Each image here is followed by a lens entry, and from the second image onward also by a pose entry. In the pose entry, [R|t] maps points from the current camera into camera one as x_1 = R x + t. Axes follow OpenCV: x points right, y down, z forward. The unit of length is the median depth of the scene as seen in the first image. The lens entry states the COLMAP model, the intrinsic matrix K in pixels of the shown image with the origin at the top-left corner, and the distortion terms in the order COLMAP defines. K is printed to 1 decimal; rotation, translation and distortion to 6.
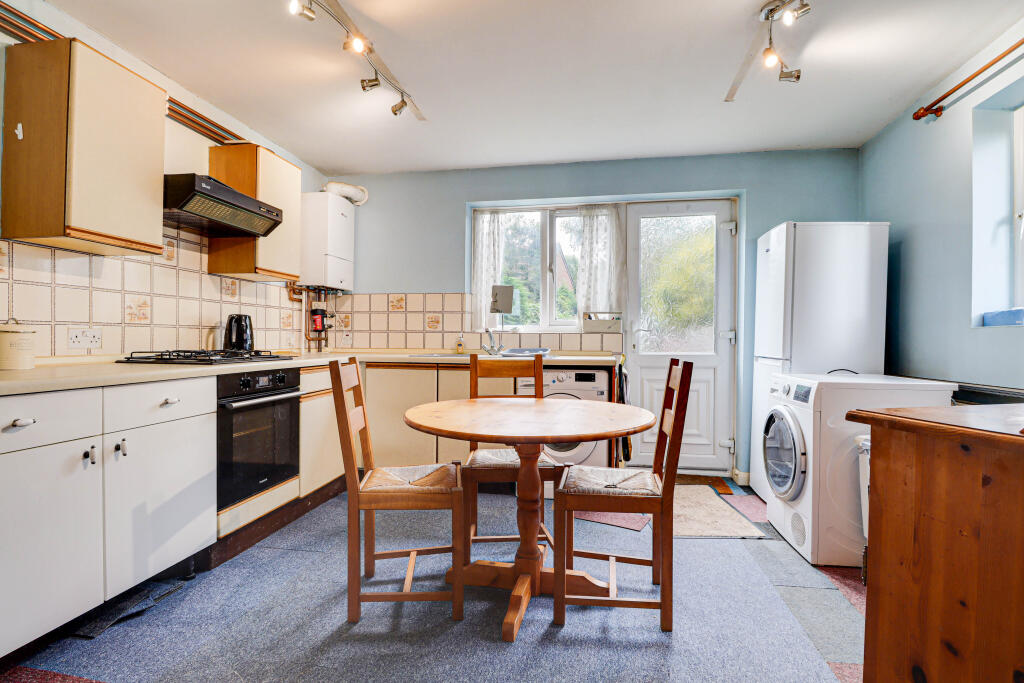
lens RADIAL K [[477.8, 0, 513.1], [0, 477.8, 334.8], [0, 0, 1]] dist [0.000439, 0.000039]
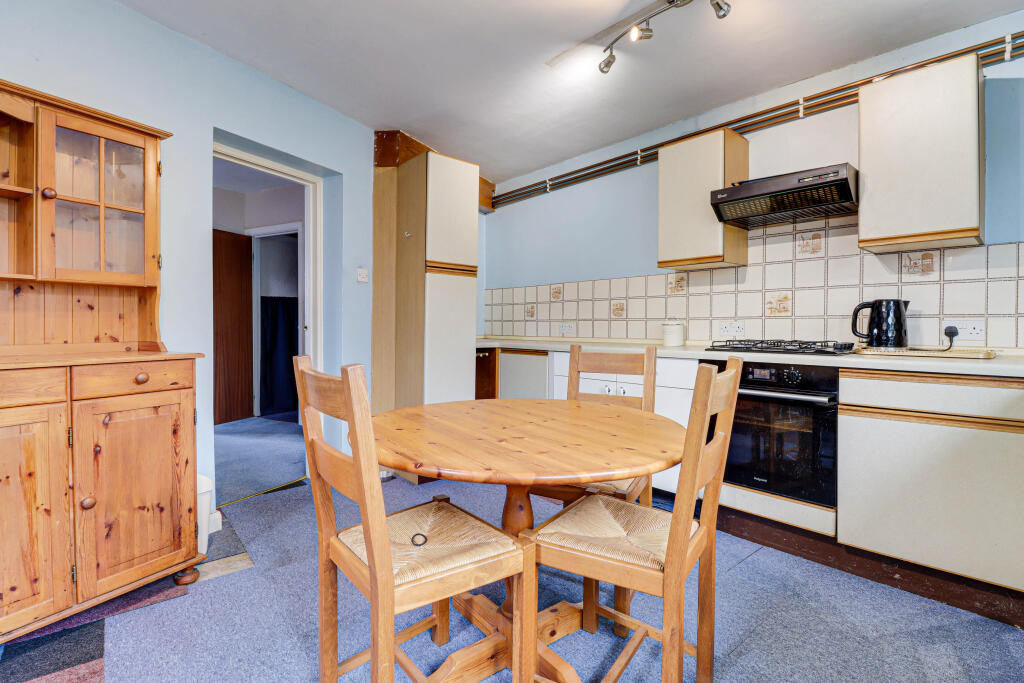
lens RADIAL K [[477.8, 0, 513.1], [0, 477.8, 334.8], [0, 0, 1]] dist [0.000439, 0.000039]
pose [[-0.639899, 0.007026, -0.768427, 0.499872], [0.000015, 0.999958, 0.009130, 0.011076], [0.768459, 0.005830, -0.639873, 1.195622]]
